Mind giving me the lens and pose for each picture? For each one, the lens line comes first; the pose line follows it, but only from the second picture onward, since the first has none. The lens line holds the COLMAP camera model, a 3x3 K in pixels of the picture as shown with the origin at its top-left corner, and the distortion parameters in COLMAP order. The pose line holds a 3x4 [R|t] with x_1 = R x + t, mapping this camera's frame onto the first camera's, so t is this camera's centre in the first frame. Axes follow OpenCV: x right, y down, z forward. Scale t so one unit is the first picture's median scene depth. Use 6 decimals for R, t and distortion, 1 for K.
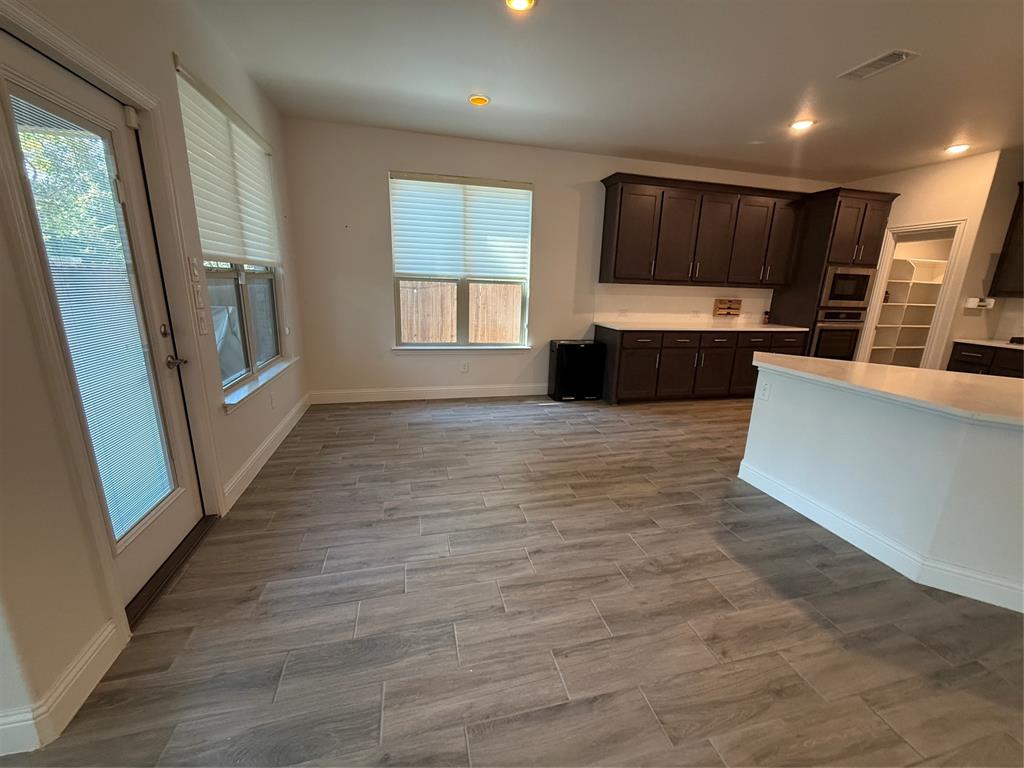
lens RADIAL K [[408.3, 0, 515.3], [0, 408.3, 385.0], [0, 0, 1]] dist [-0.000325, 0.000356]
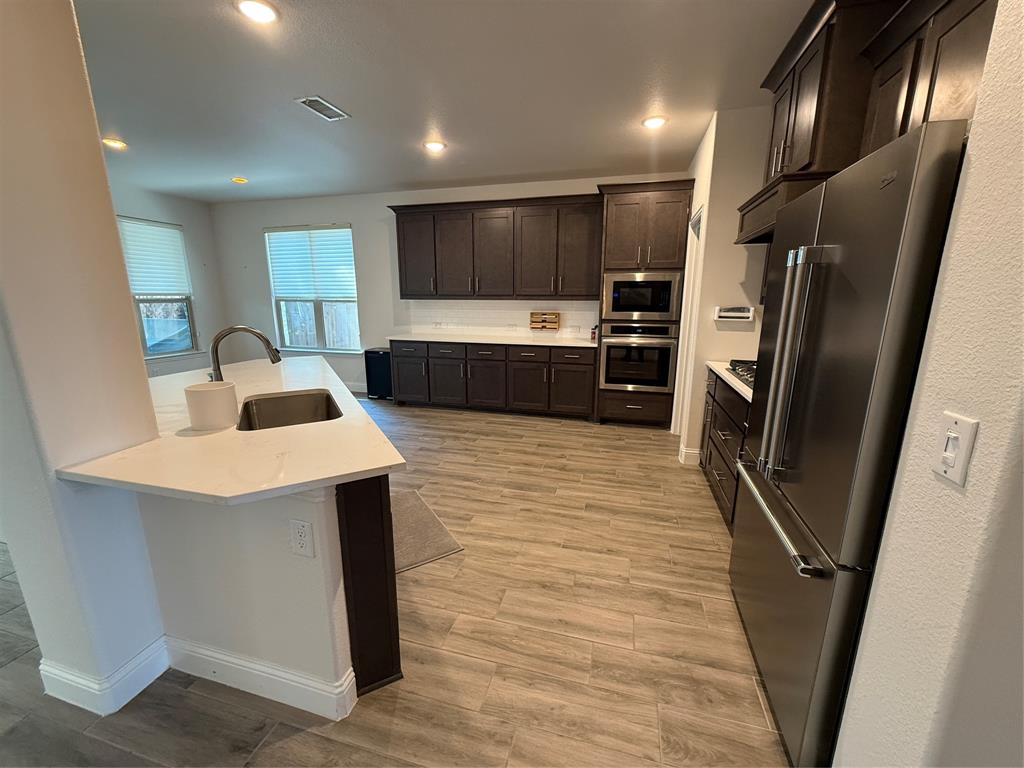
lens RADIAL K [[408.3, 0, 512.9], [0, 408.3, 385.4], [0, 0, 1]] dist [-0.000325, 0.000356]
pose [[0.864515, 0.077262, -0.496633, 1.123631], [-0.096676, 0.995225, -0.013460, -0.023838], [0.493221, 0.059649, 0.867856, 0.174740]]
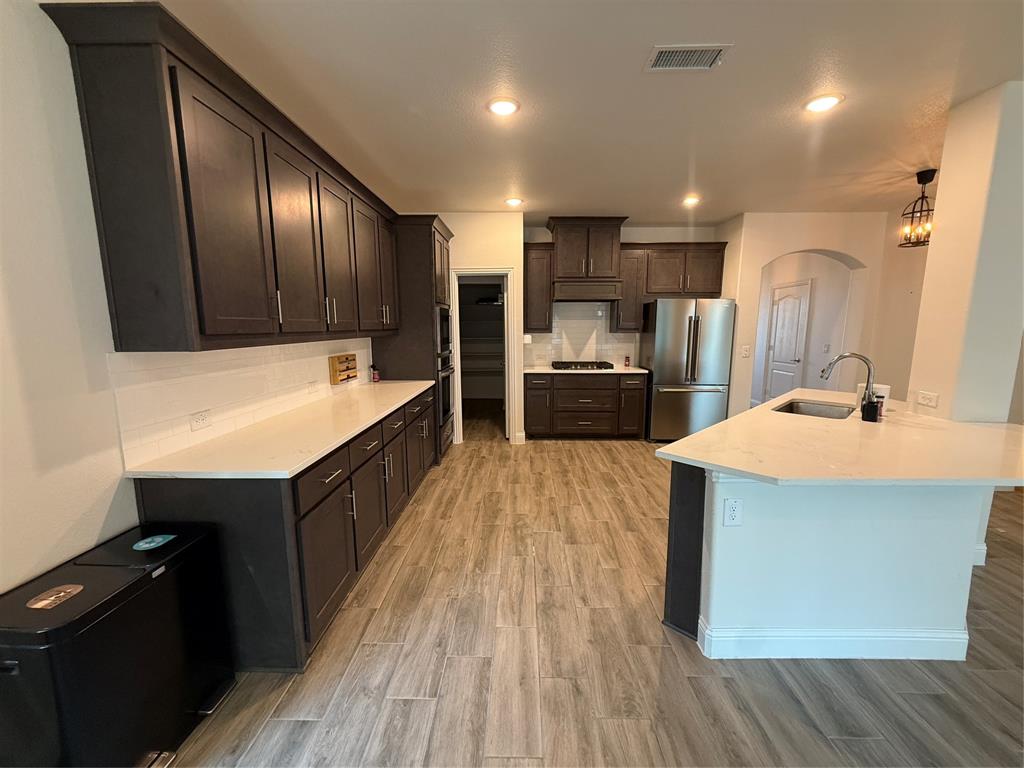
lens RADIAL K [[408.3, 0, 514.9], [0, 408.3, 388.7], [0, 0, 1]] dist [-0.000325, 0.000356]
pose [[0.271751, -0.181666, 0.945065, -0.017084], [0.246460, 0.962409, 0.114131, -0.198199], [-0.930273, 0.201906, 0.306309, 0.674441]]
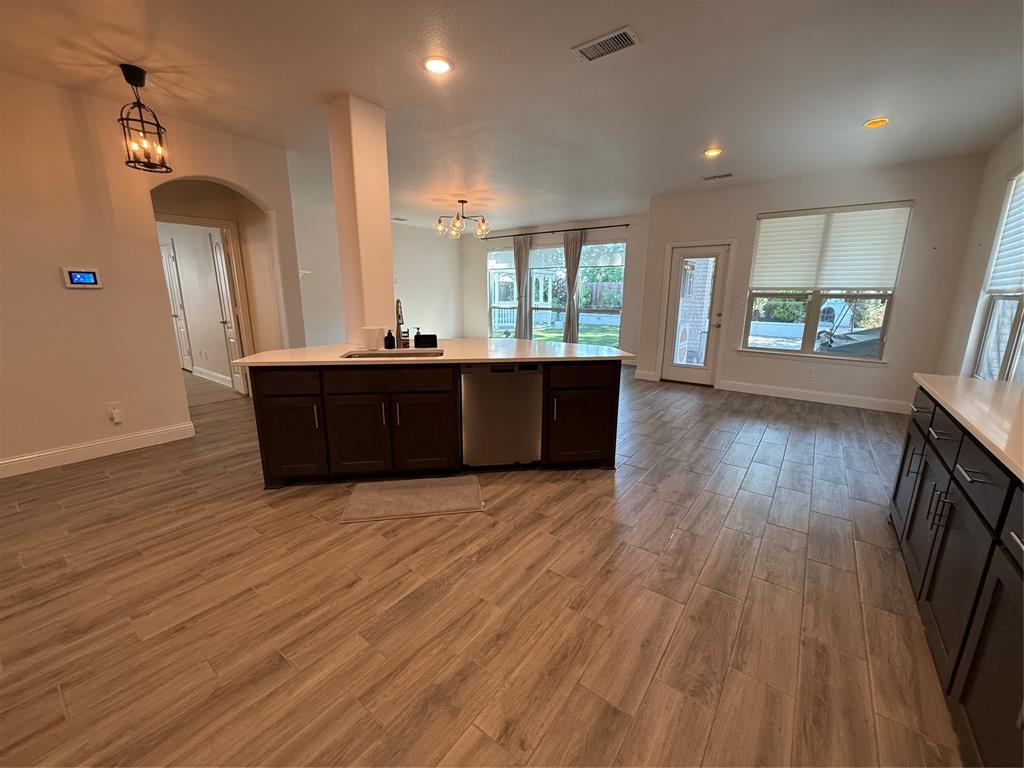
lens RADIAL K [[408.3, 0, 516.0], [0, 408.3, 384.0], [0, 0, 1]] dist [-0.000325, 0.000356]
pose [[-0.778416, 0.095576, -0.620430, 0.961686], [-0.189271, 0.906614, 0.377130, -0.225692], [0.598535, 0.410994, -0.687633, 1.034877]]
